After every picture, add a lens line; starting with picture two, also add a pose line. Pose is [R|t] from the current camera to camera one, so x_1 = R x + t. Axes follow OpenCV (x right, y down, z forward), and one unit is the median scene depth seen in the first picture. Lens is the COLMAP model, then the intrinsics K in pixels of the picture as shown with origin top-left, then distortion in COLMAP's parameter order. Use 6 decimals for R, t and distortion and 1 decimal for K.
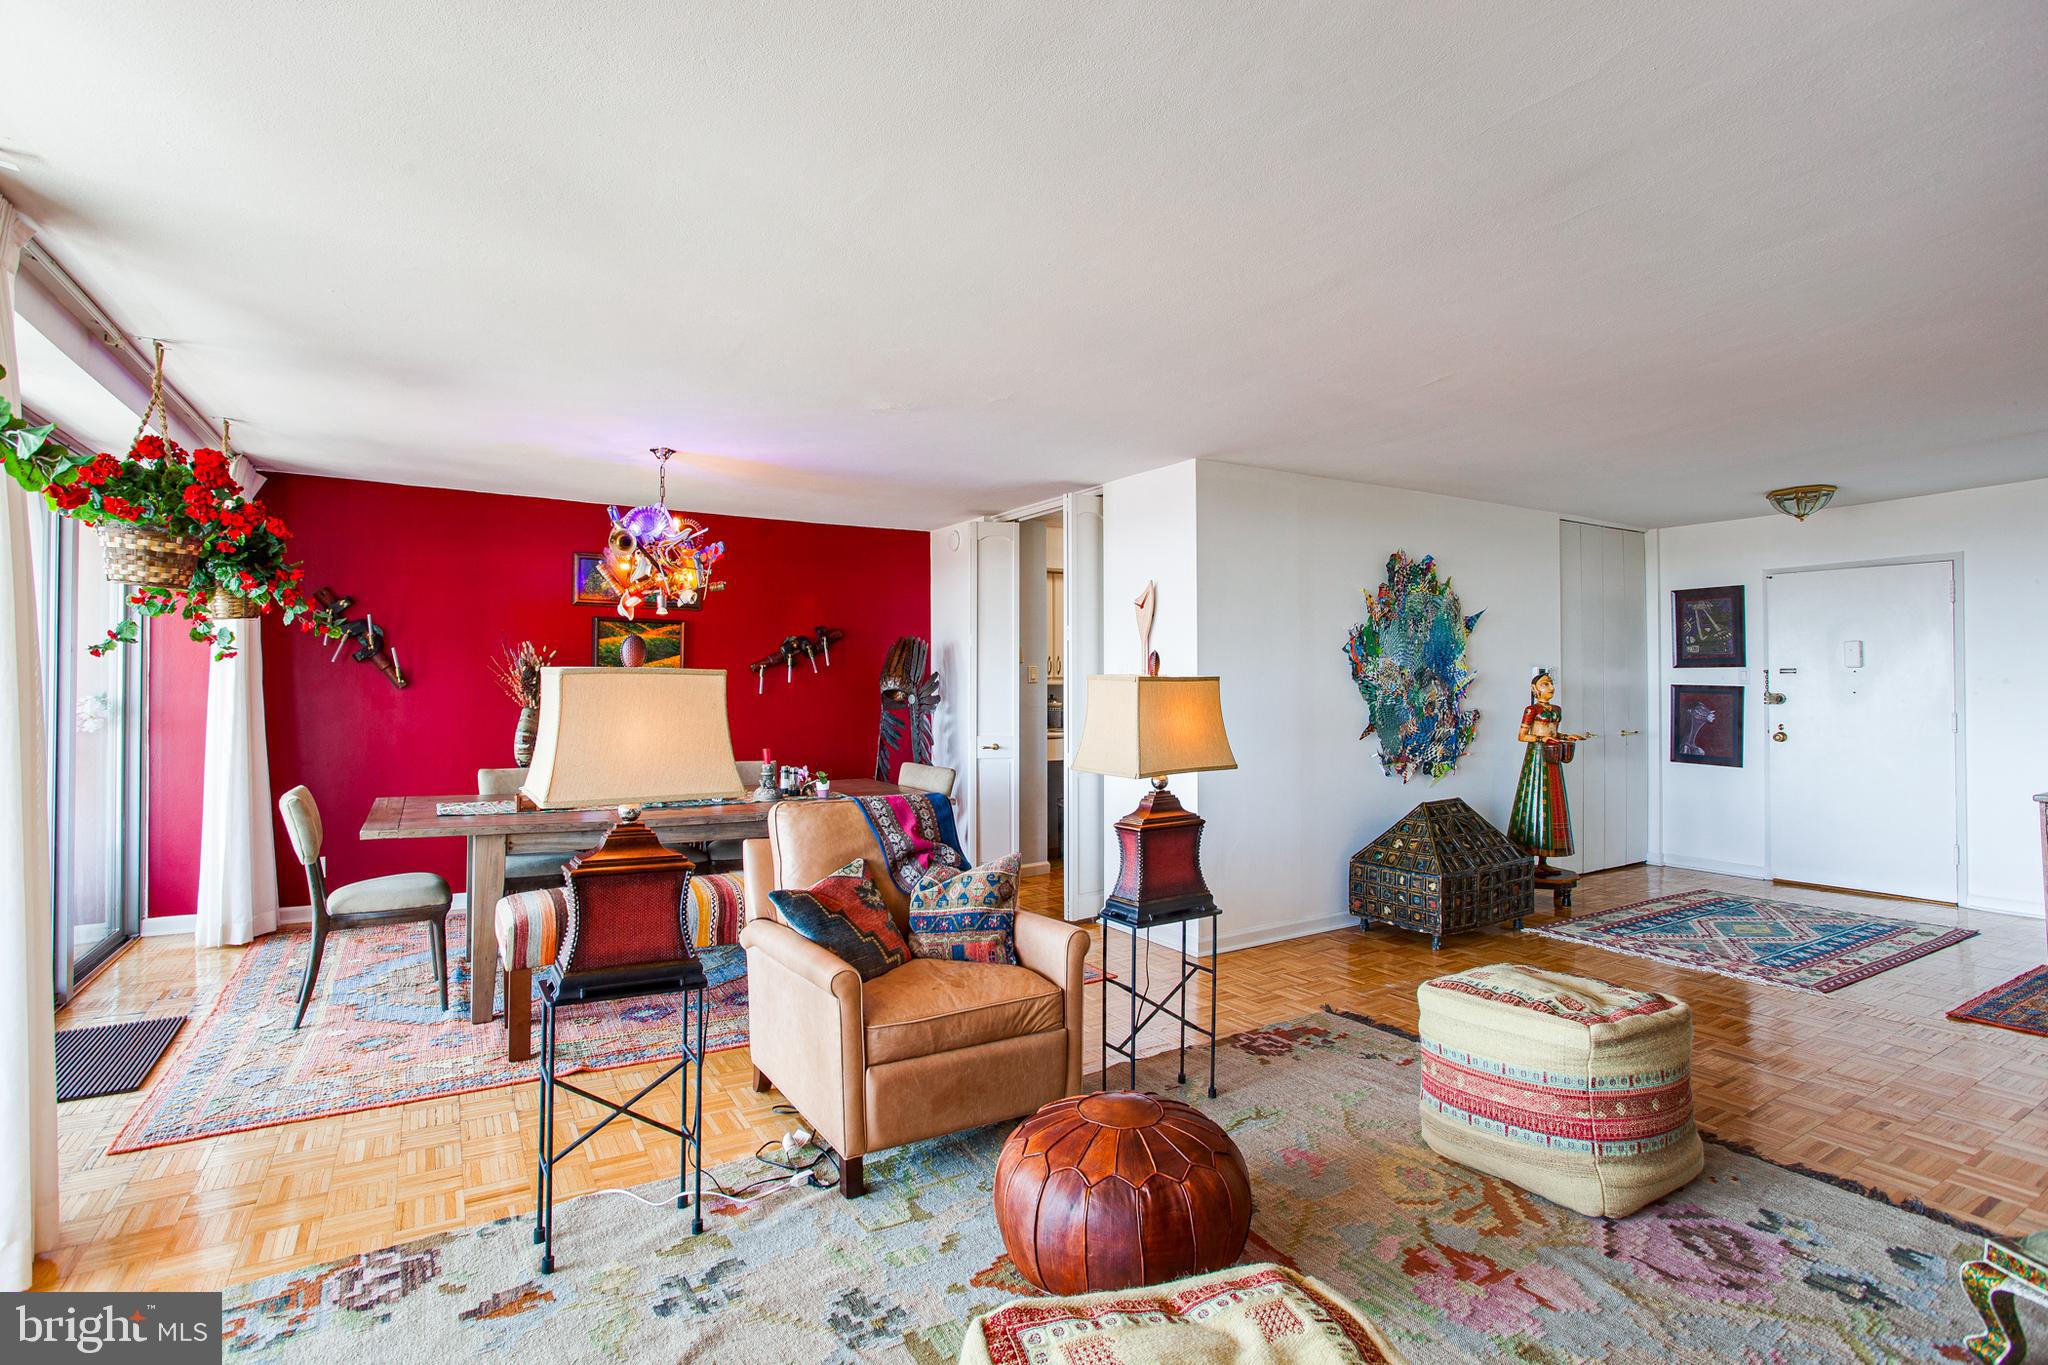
lens RADIAL K [[983.8, 0, 1017.4], [0, 983.8, 673.1], [0, 0, 1]] dist [-0.070282, 0.030438]
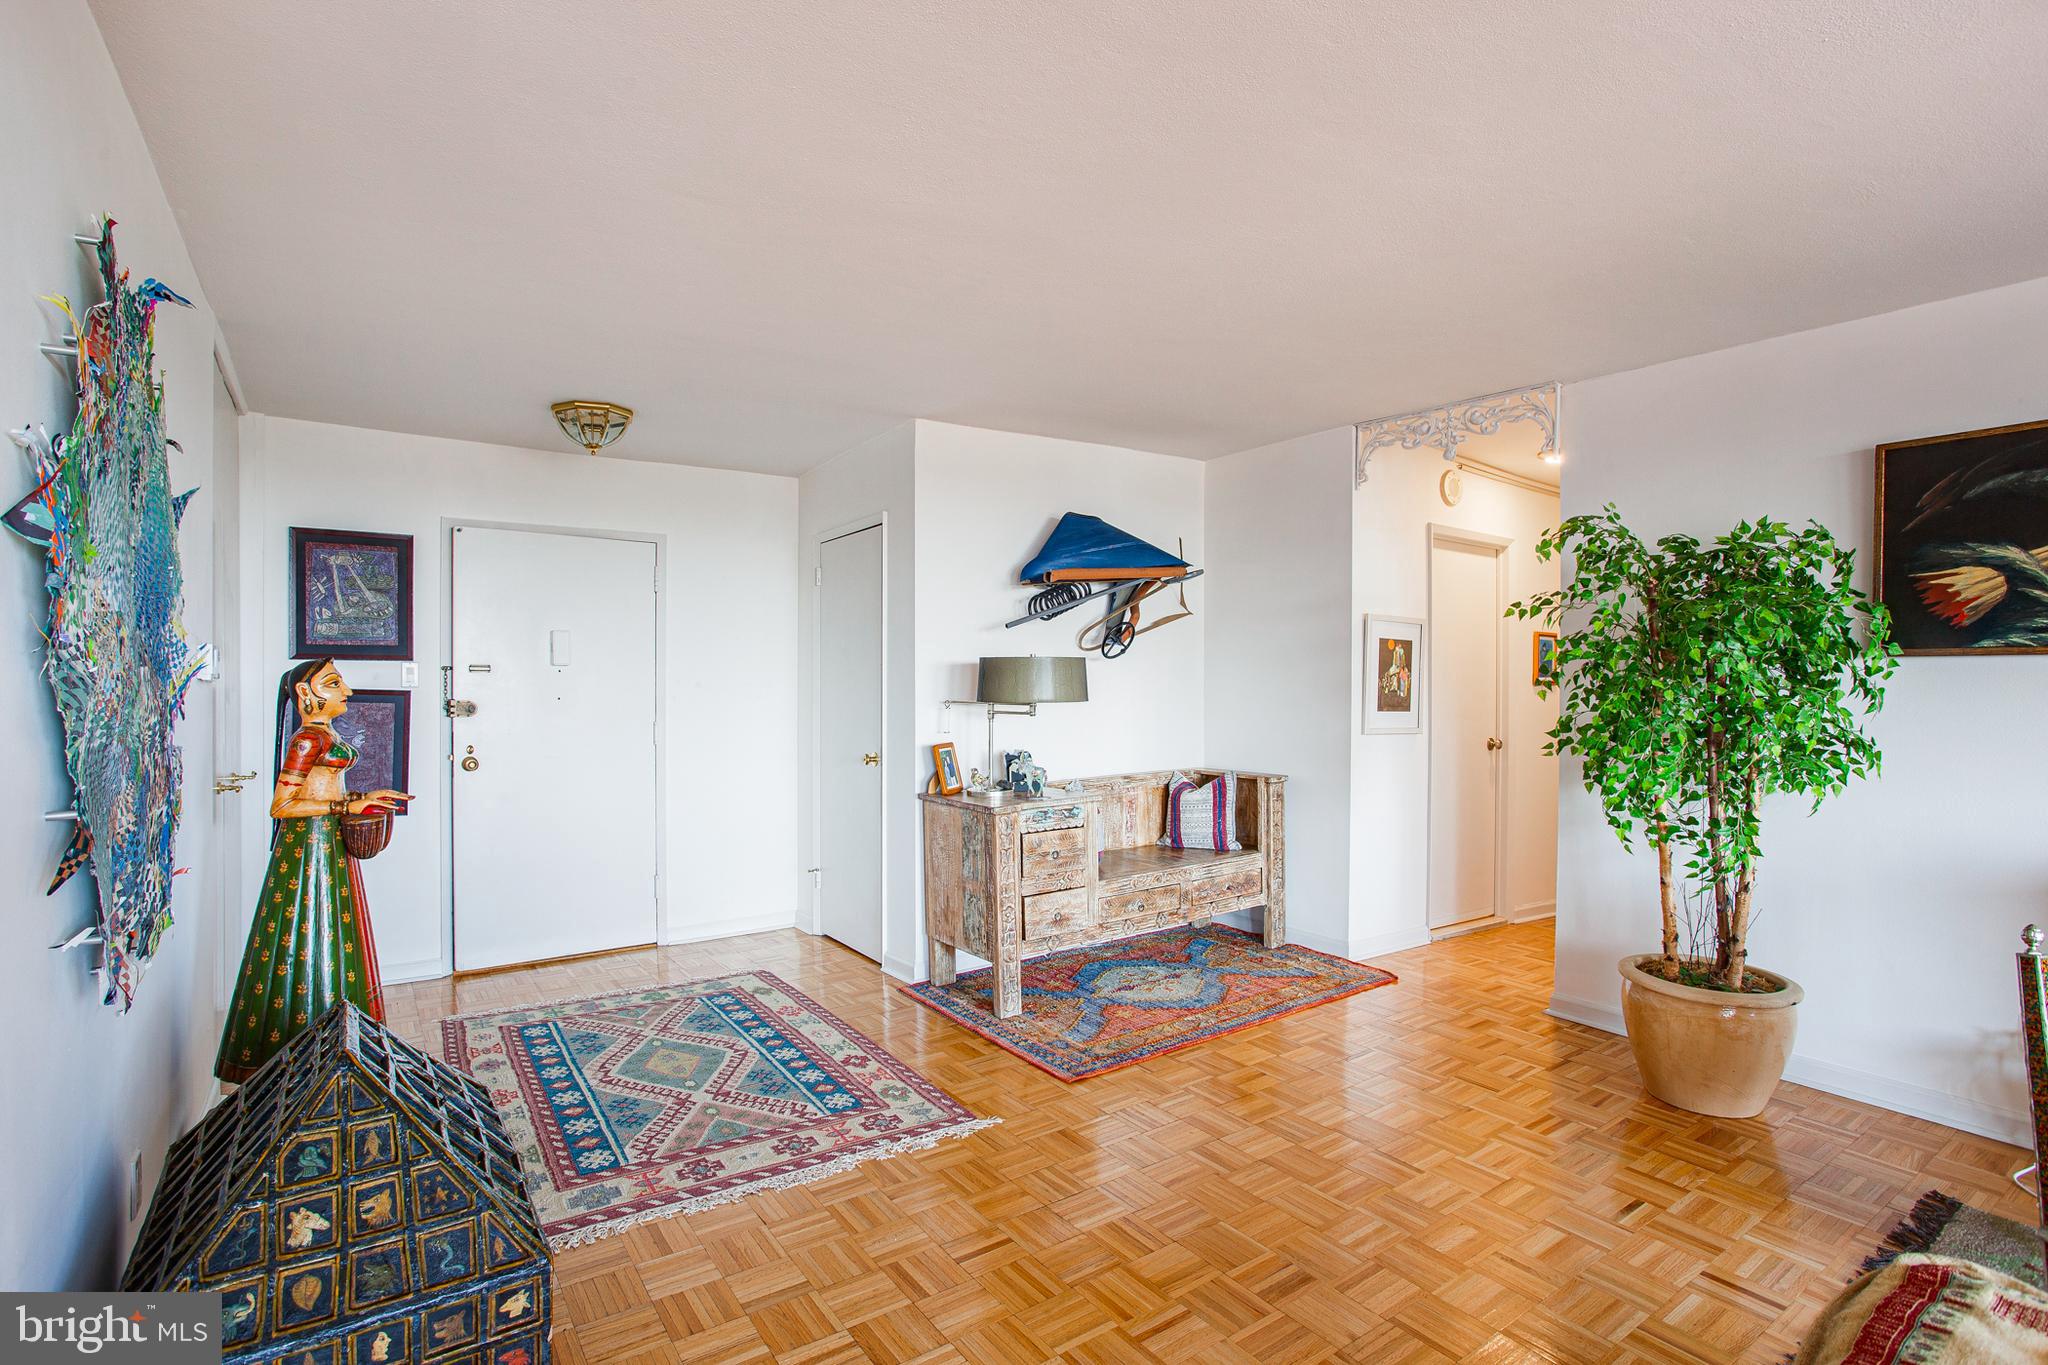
lens RADIAL K [[995.6, 0, 1029.2], [0, 995.6, 698.8], [0, 0, 1]] dist [-0.092675, 0.055523]
pose [[-0.063815, -0.005254, 0.997948, 0.085784], [-0.011864, 0.999919, 0.004505, 0.013515], [-0.997891, -0.011553, -0.063873, 0.722347]]
